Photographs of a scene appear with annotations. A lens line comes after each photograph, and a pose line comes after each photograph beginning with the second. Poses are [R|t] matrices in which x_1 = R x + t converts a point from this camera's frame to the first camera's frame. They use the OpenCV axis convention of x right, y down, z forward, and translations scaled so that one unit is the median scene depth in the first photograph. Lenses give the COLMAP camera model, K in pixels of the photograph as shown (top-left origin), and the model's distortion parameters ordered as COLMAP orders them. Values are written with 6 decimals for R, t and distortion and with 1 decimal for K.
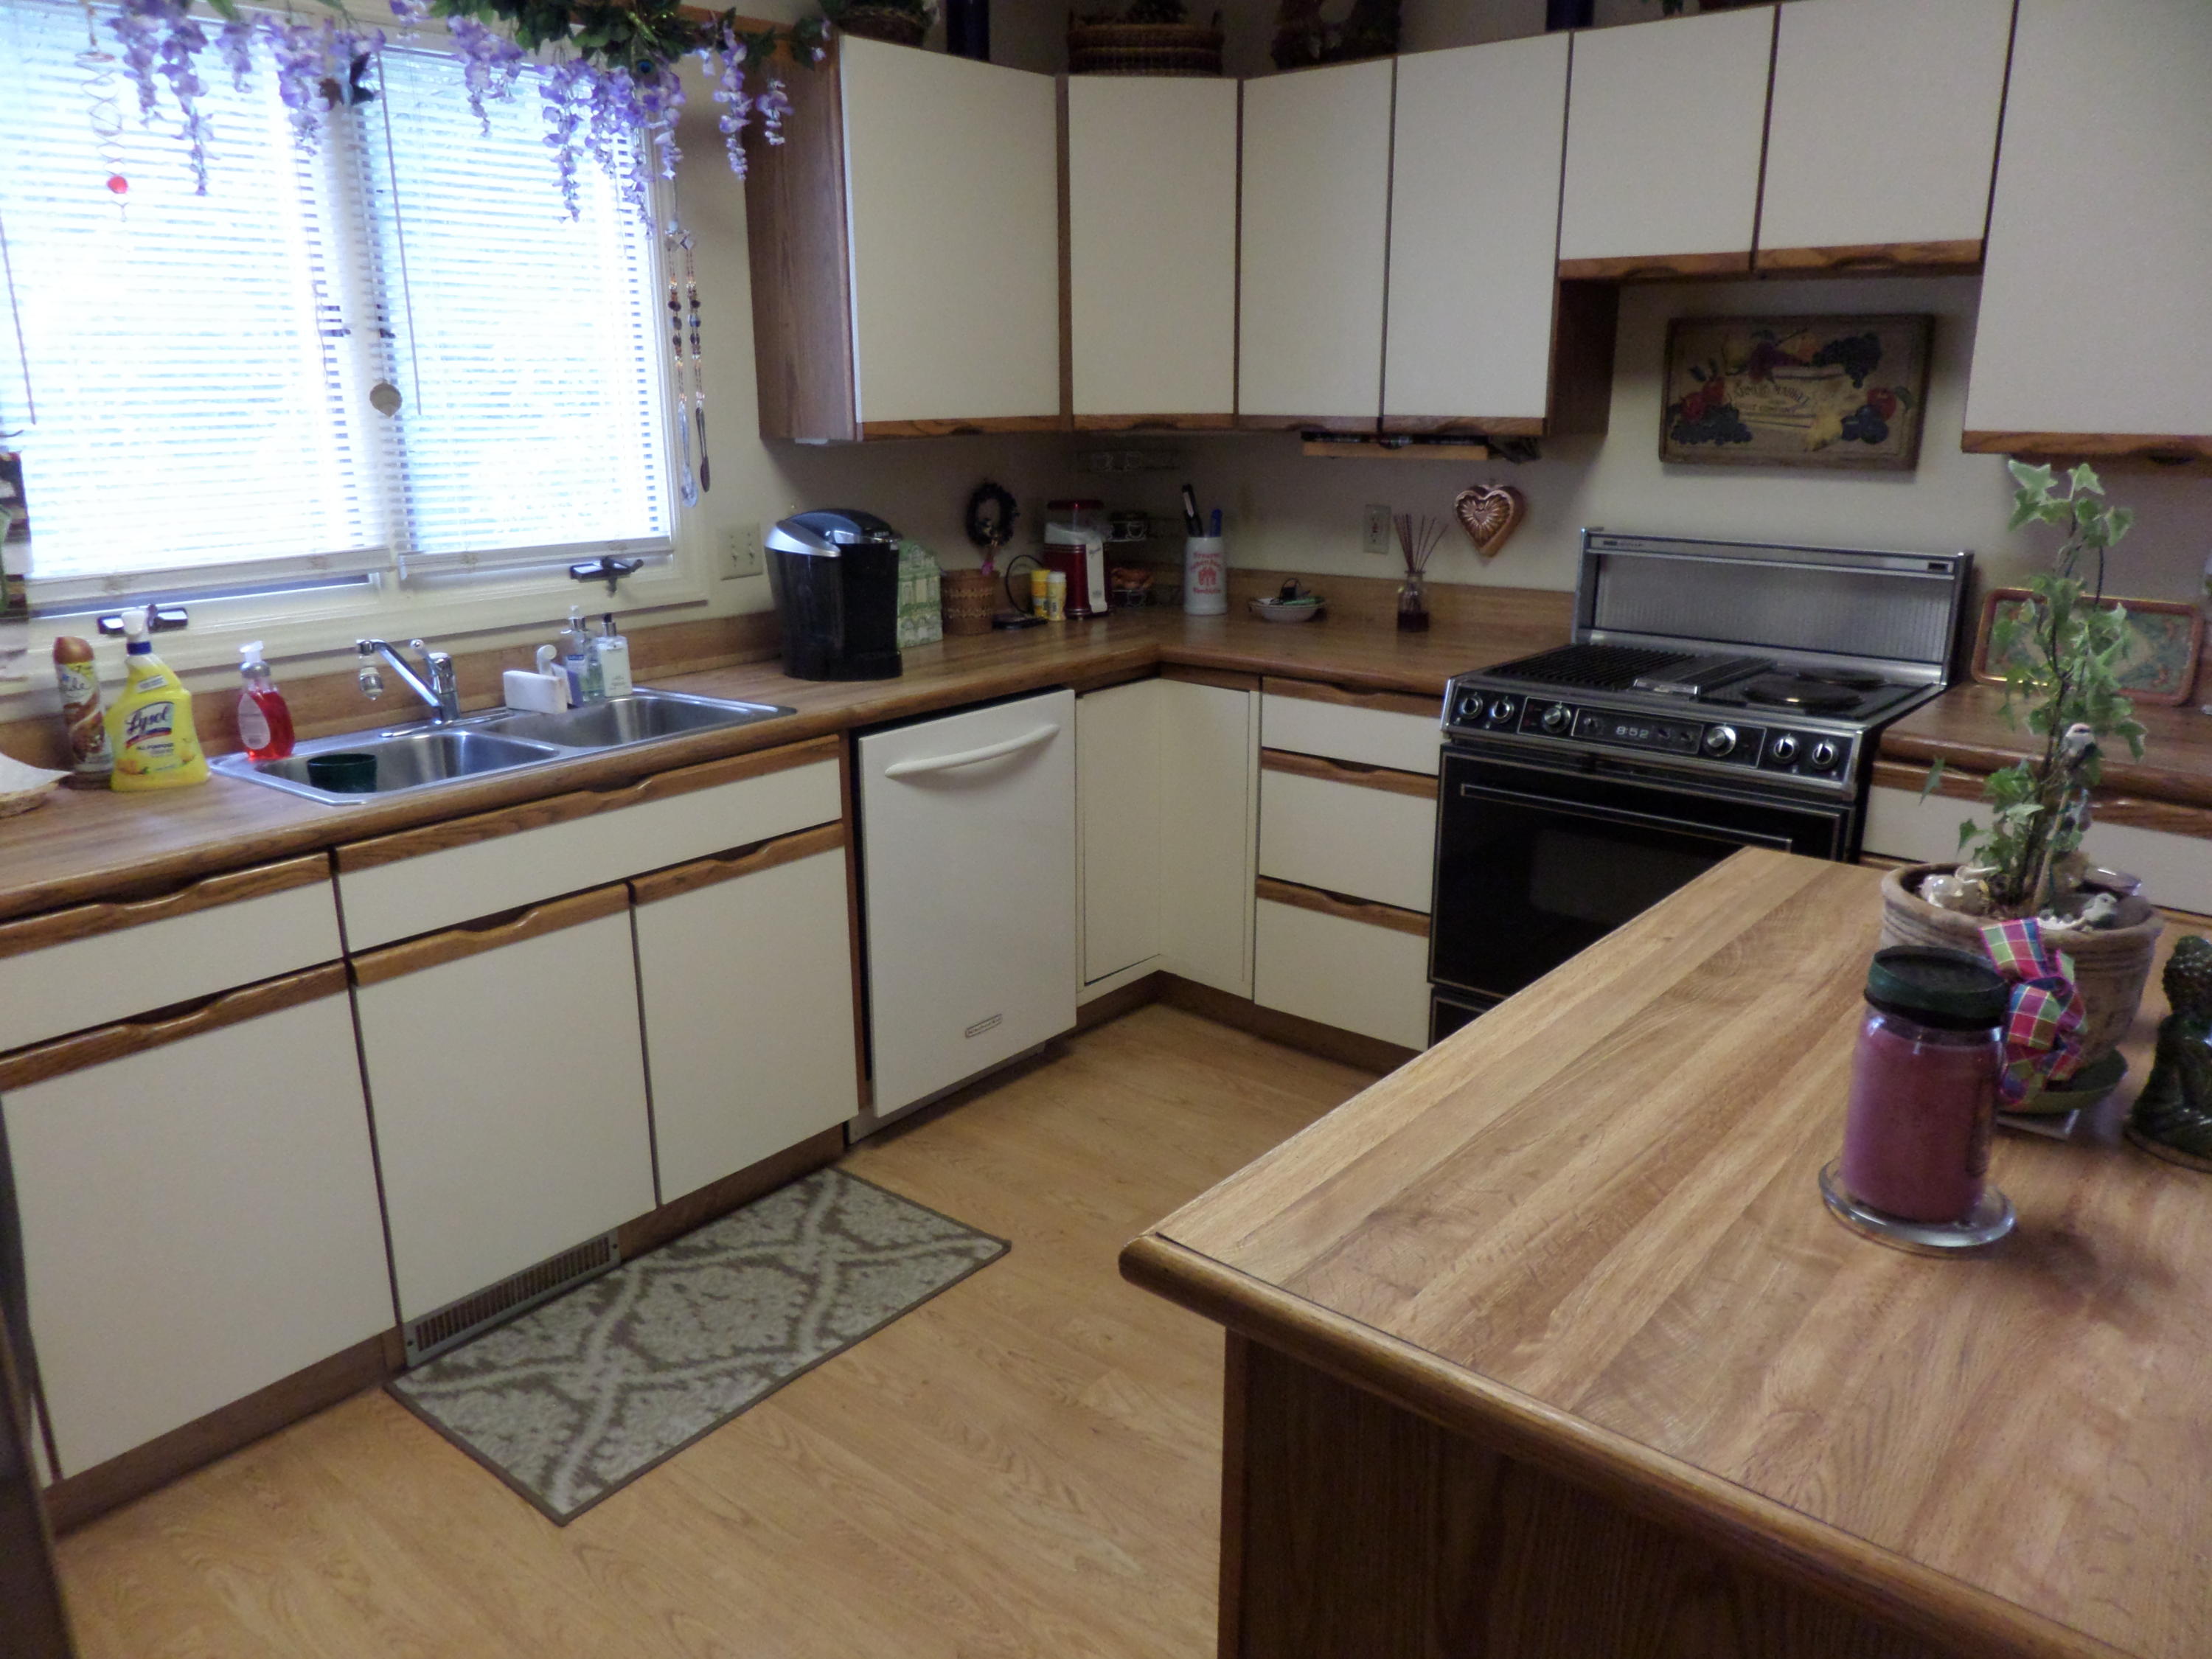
lens RADIAL K [[1573.6, 0, 1106.6], [0, 1573.6, 828.3], [0, 0, 1]] dist [-0.017310, 0.007346]
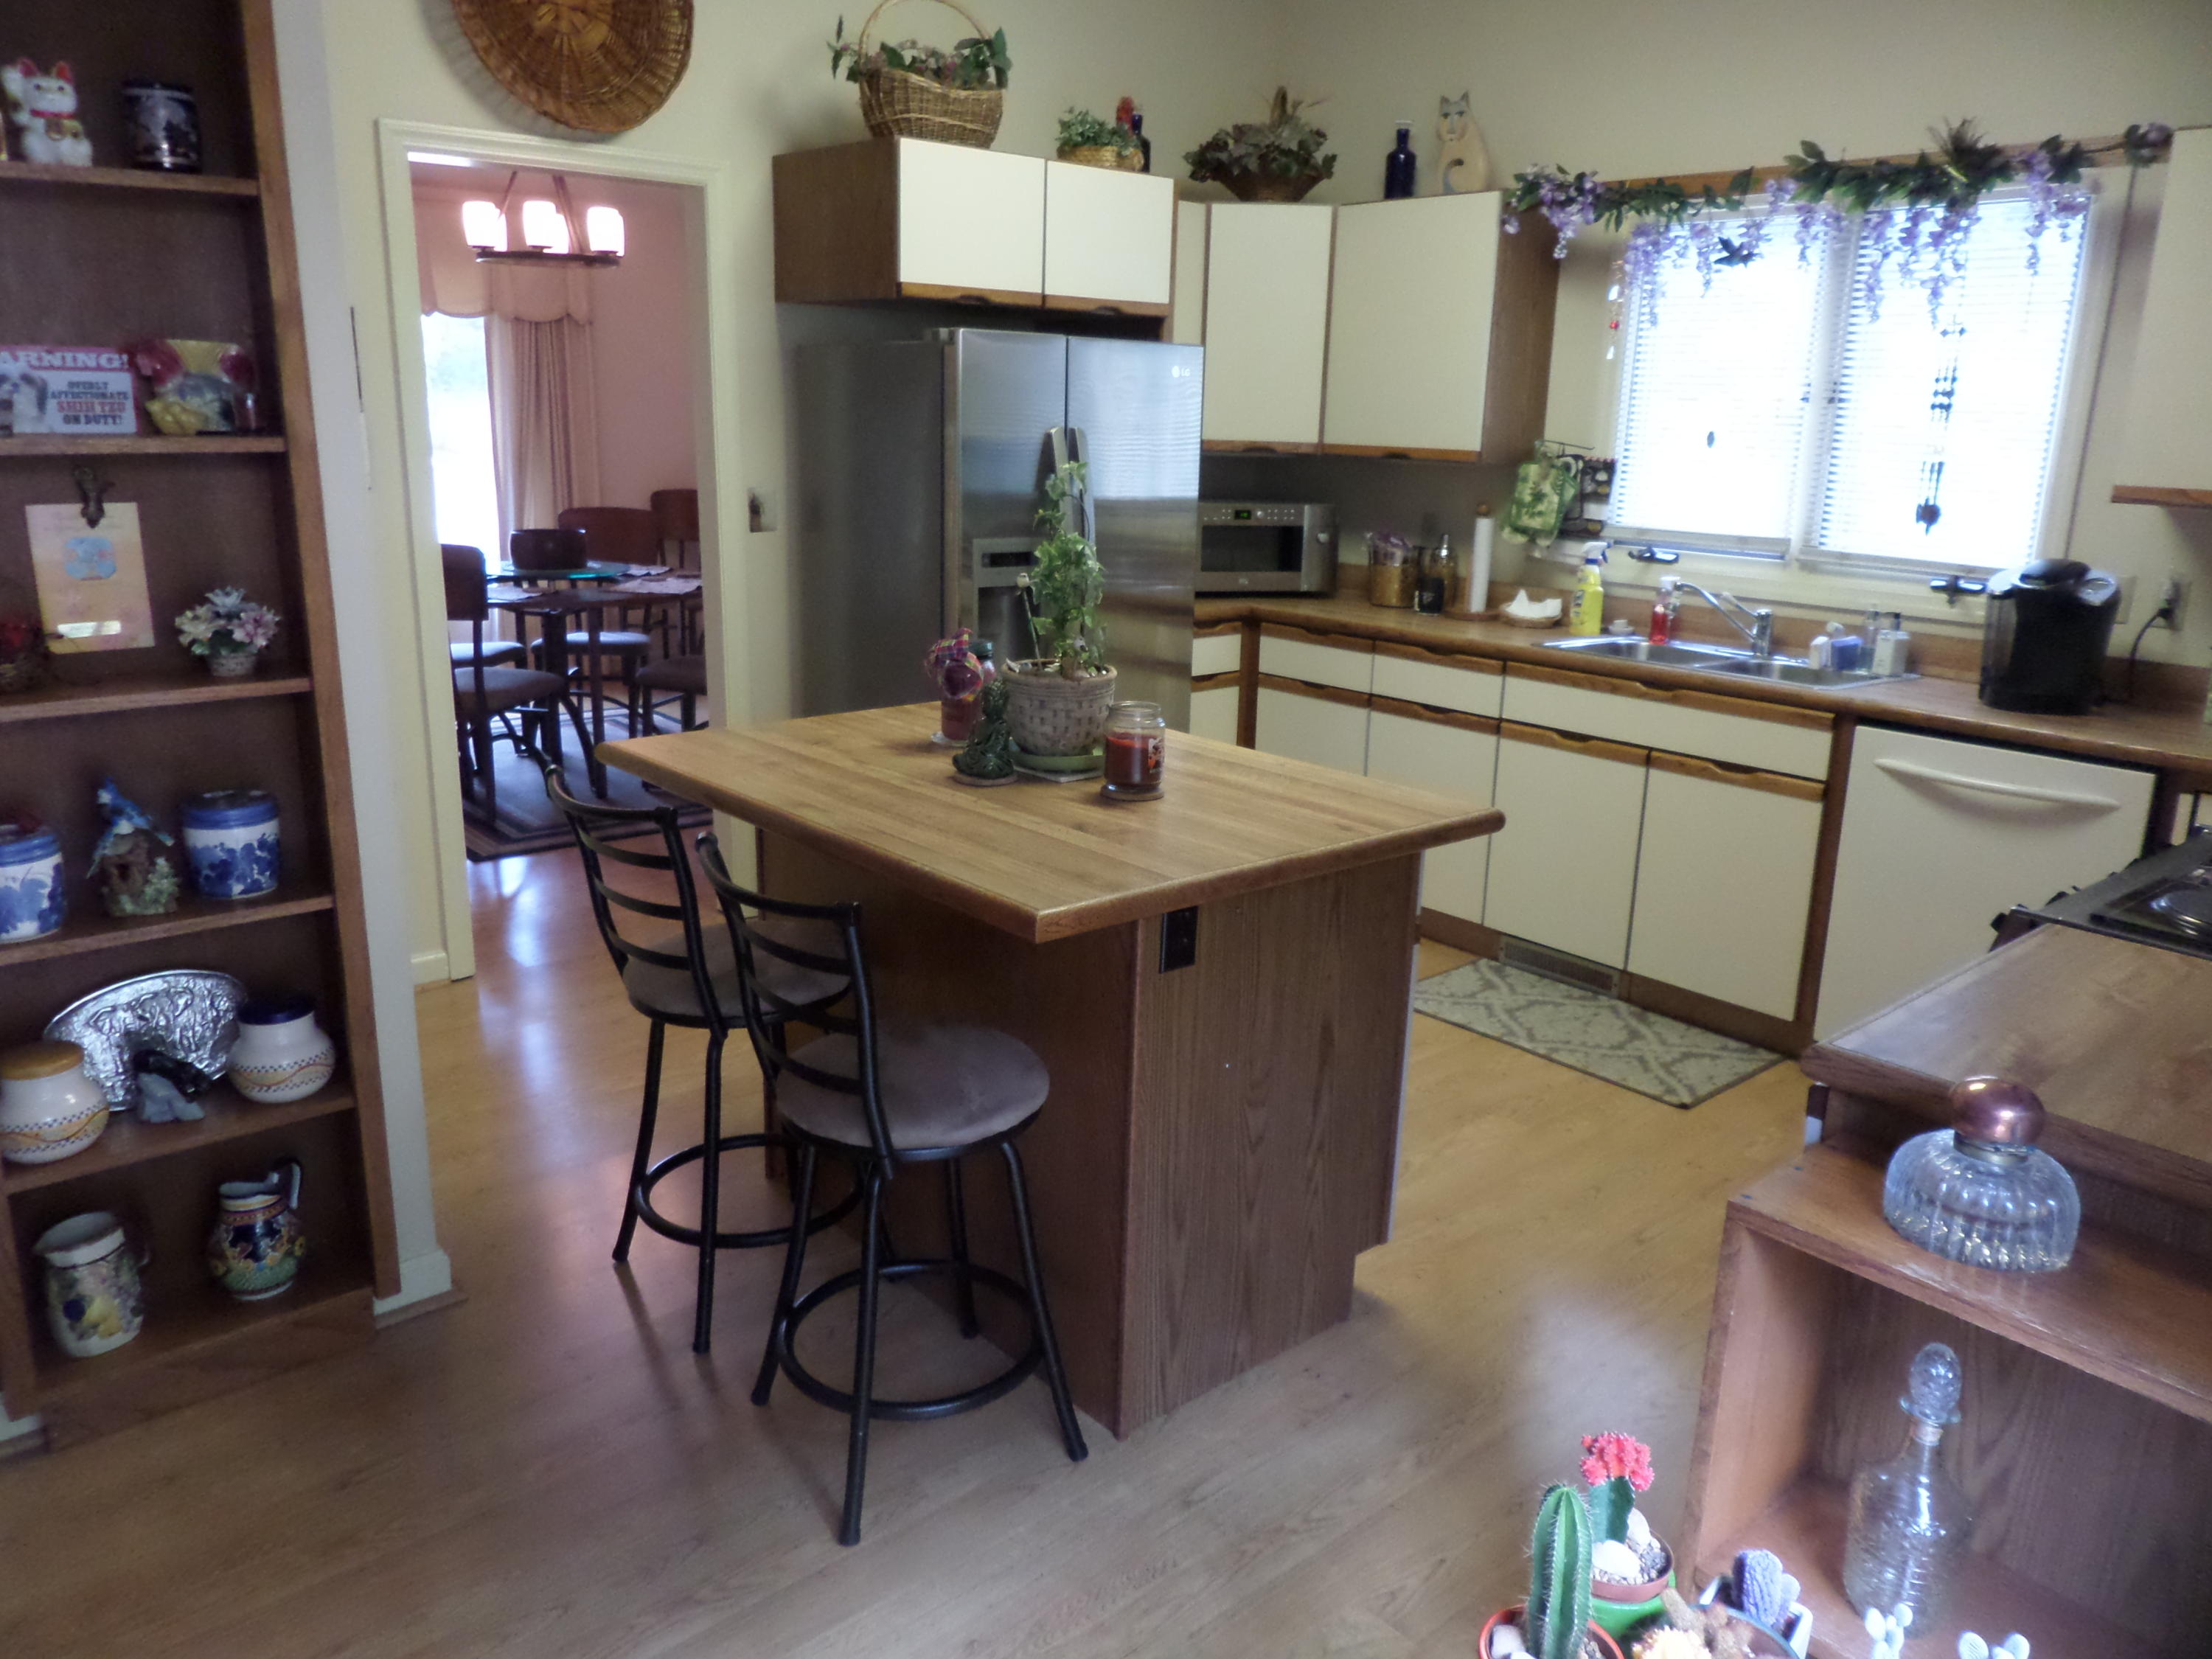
lens RADIAL K [[1573.6, 0, 1109.3], [0, 1573.6, 827.1], [0, 0, 1]] dist [-0.017310, 0.007346]
pose [[-0.158686, 0.261950, -0.951946, 1.183769], [-0.294450, 0.907732, 0.298867, -0.187976], [0.942400, 0.327727, -0.066913, 0.574055]]
